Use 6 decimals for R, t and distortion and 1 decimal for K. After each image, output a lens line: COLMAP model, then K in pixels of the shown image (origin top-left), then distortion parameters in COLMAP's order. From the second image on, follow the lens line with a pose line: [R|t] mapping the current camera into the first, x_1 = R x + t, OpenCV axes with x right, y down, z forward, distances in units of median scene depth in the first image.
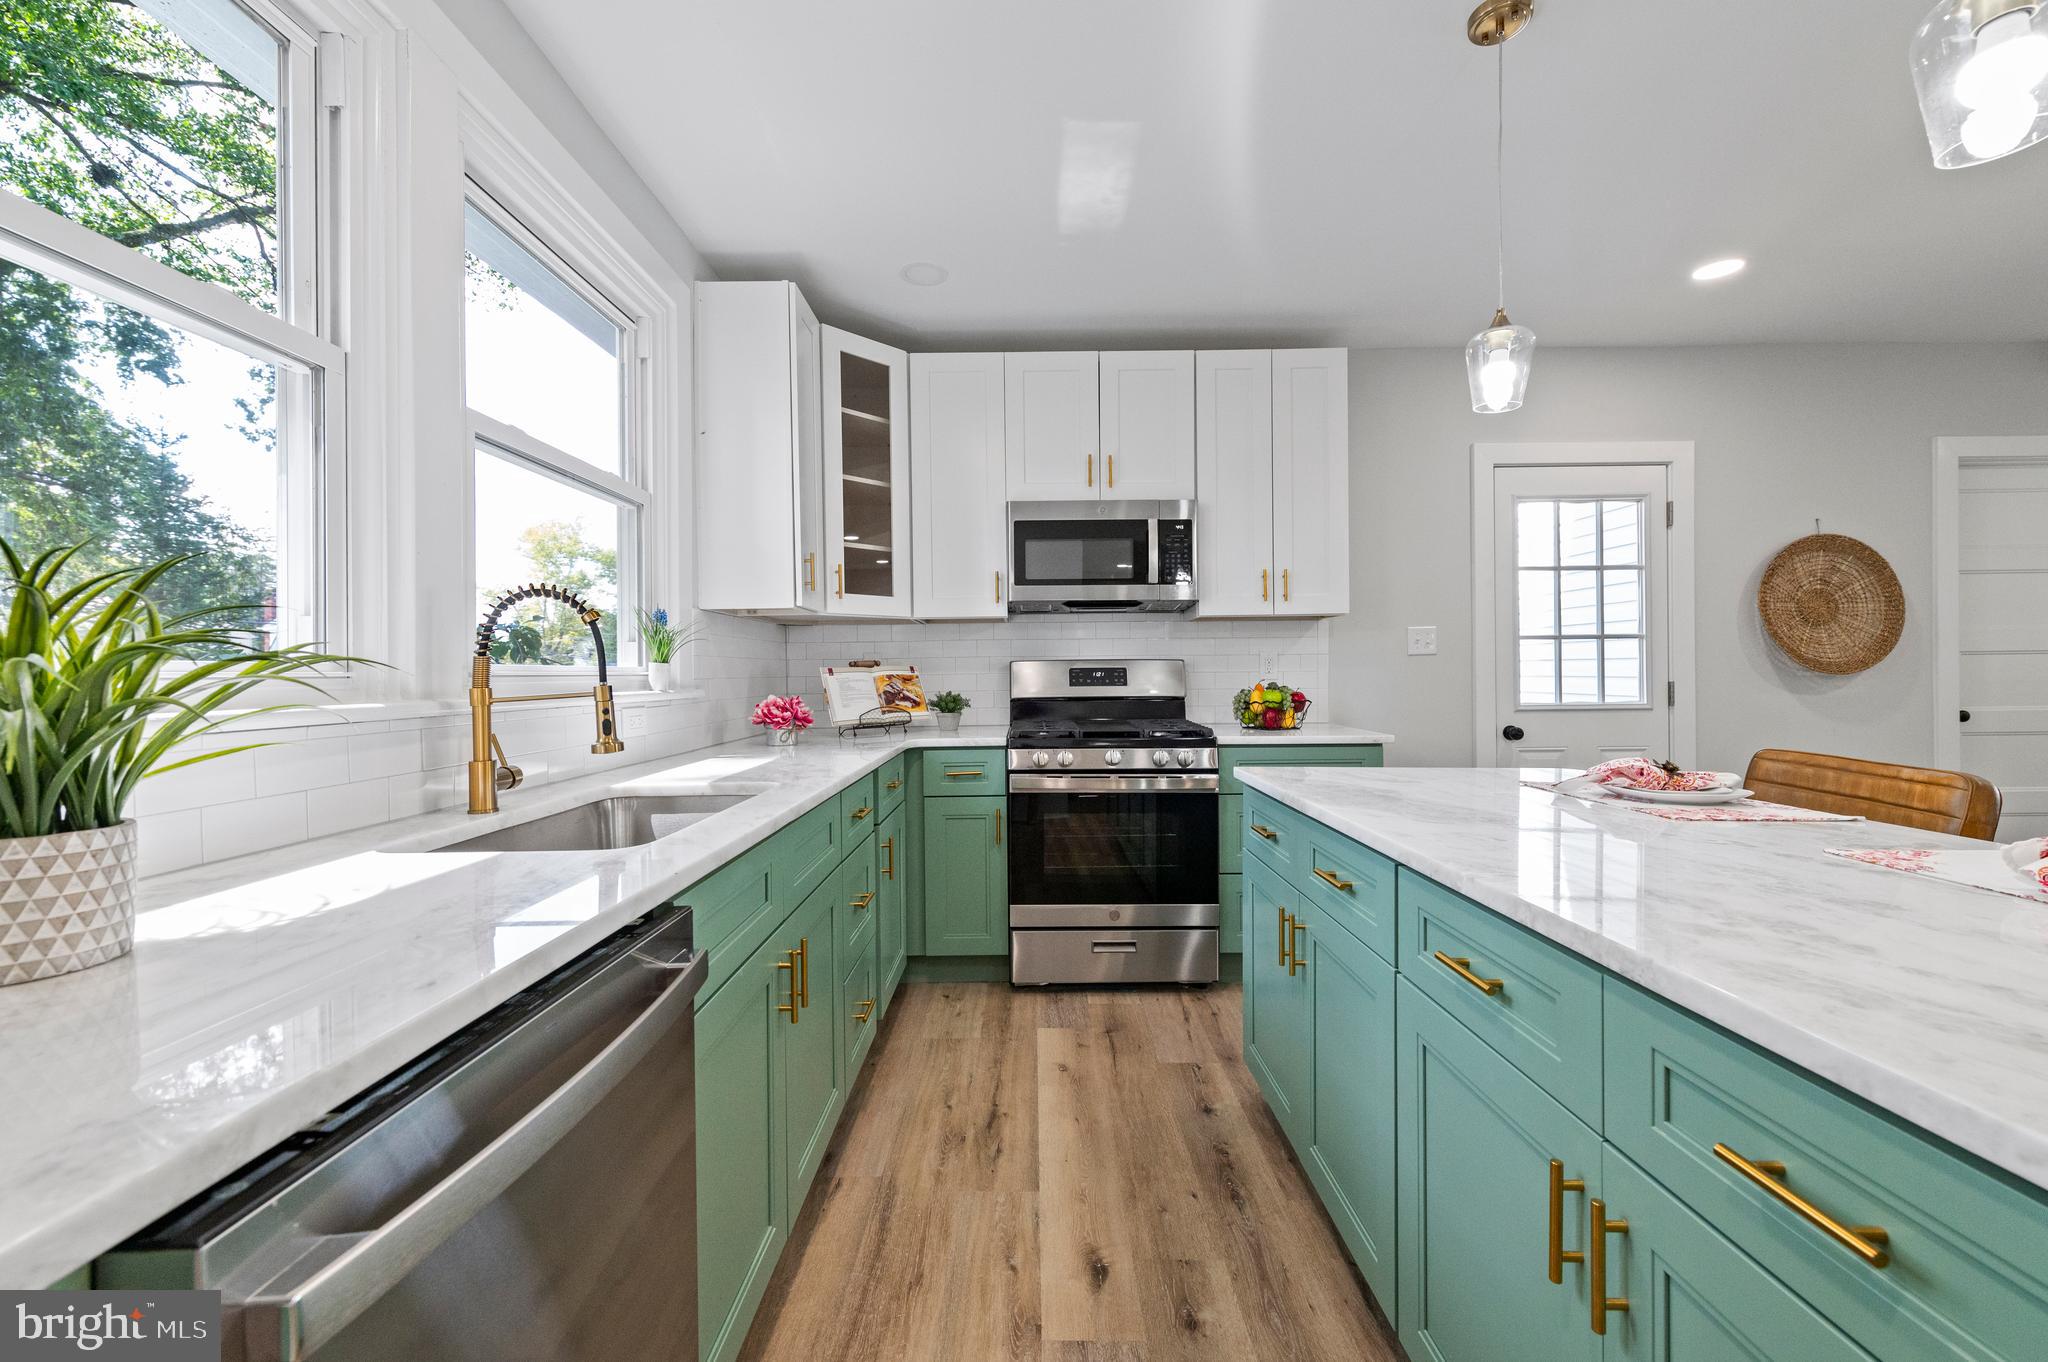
lens RADIAL K [[786.5, 0, 1024.0], [0, 786.5, 681.0], [0, 0, 1]] dist [0.009460, -0.000098]
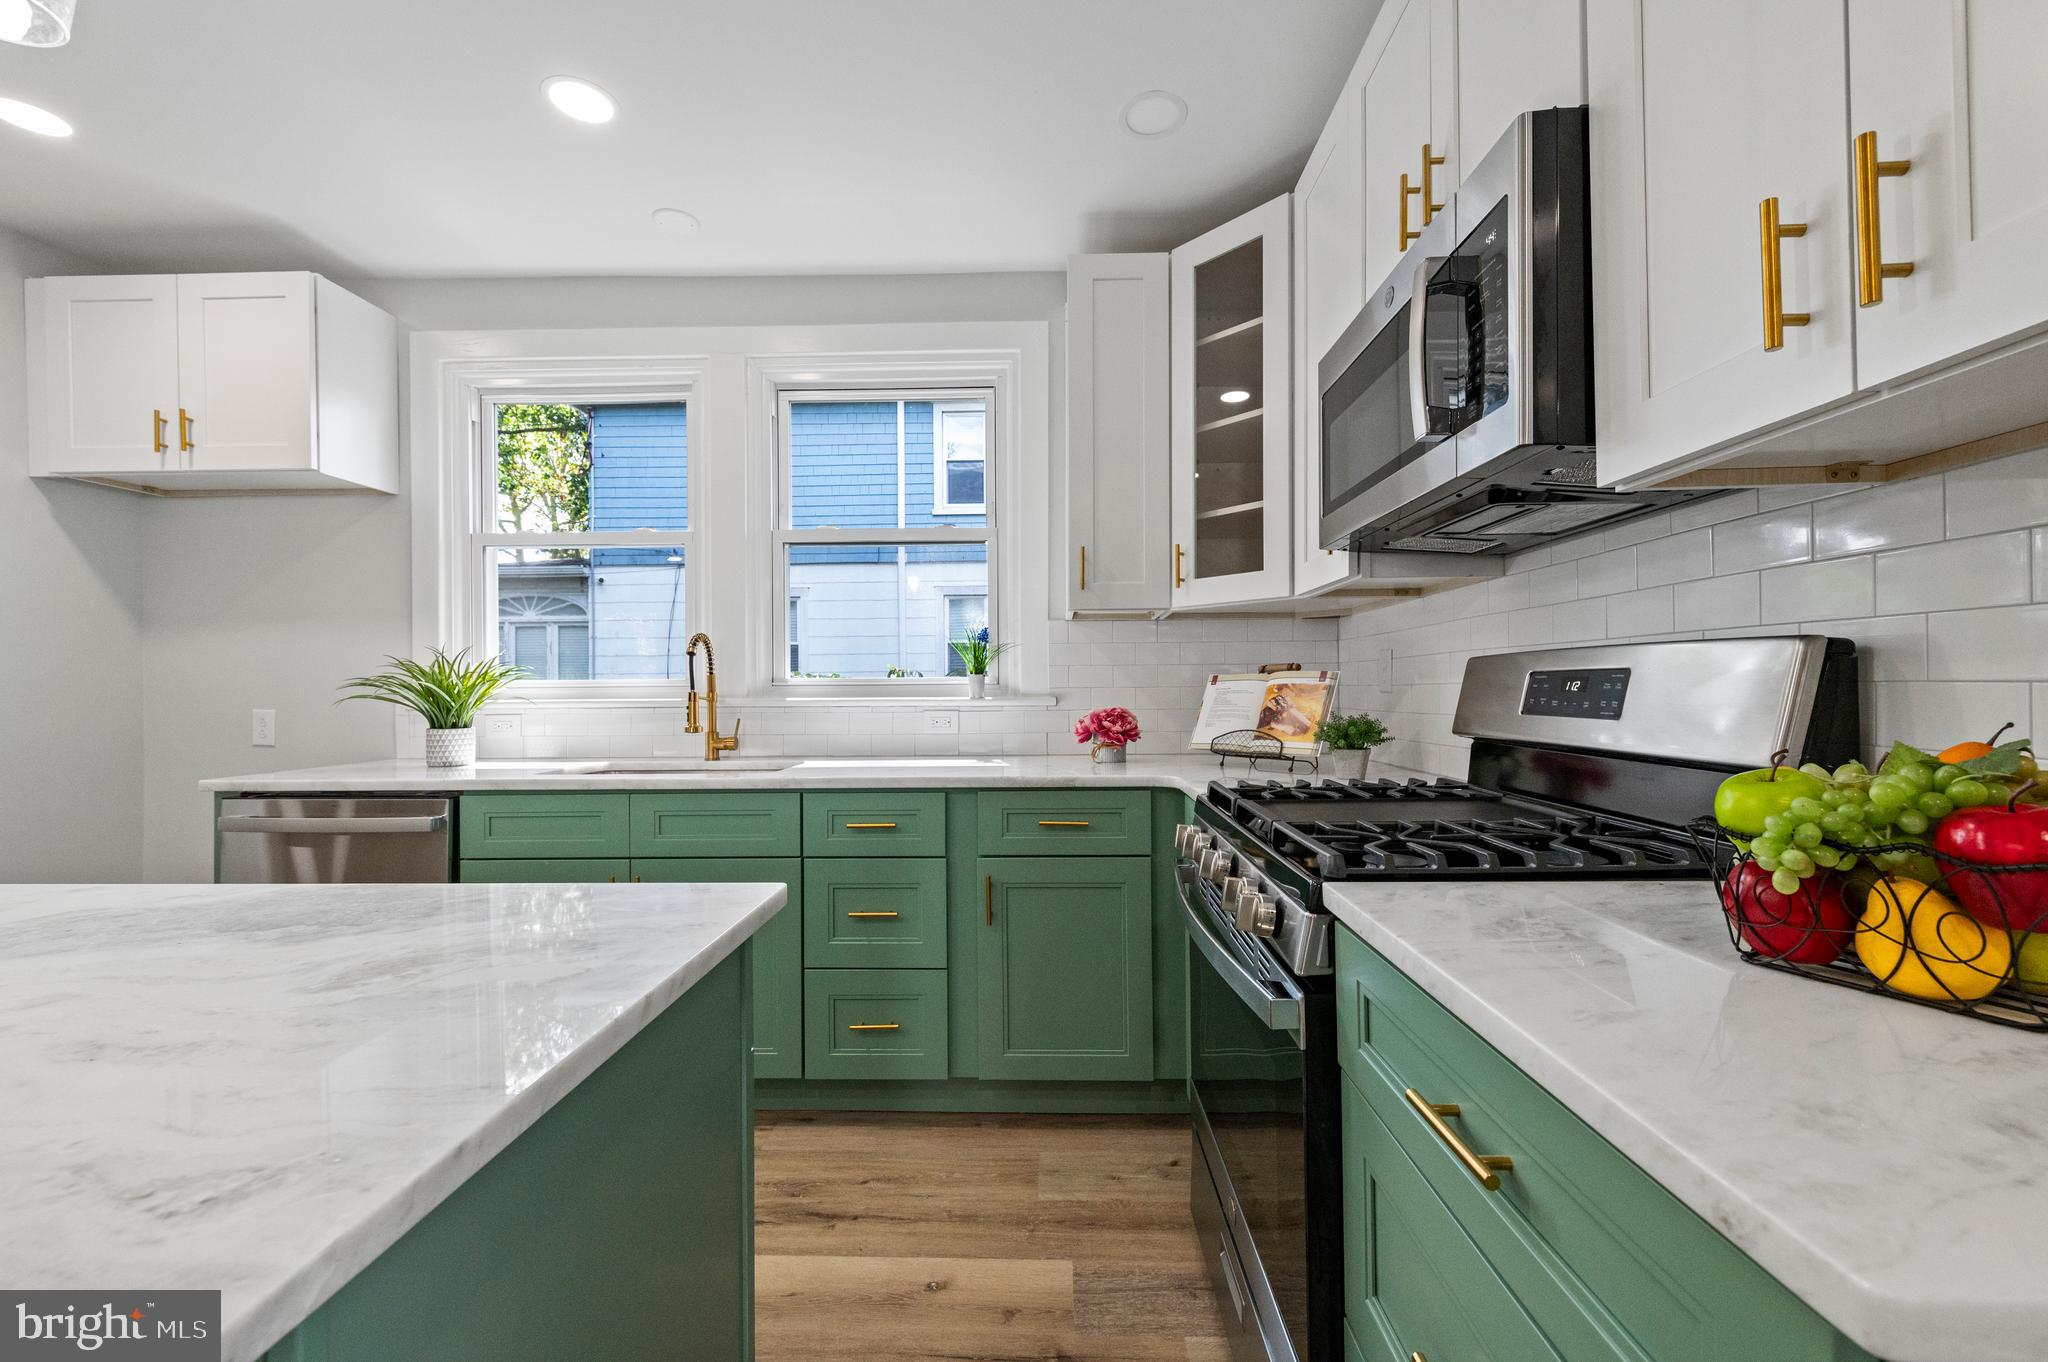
lens RADIAL K [[786.5, 0, 1024.0], [0, 786.5, 681.0], [0, 0, 1]] dist [0.009460, -0.000098]
pose [[-0.016491, 0.005876, -0.999847, 0.649895], [0.007022, 0.999959, 0.005760, -0.020100], [0.999839, -0.006926, -0.016531, 0.995007]]
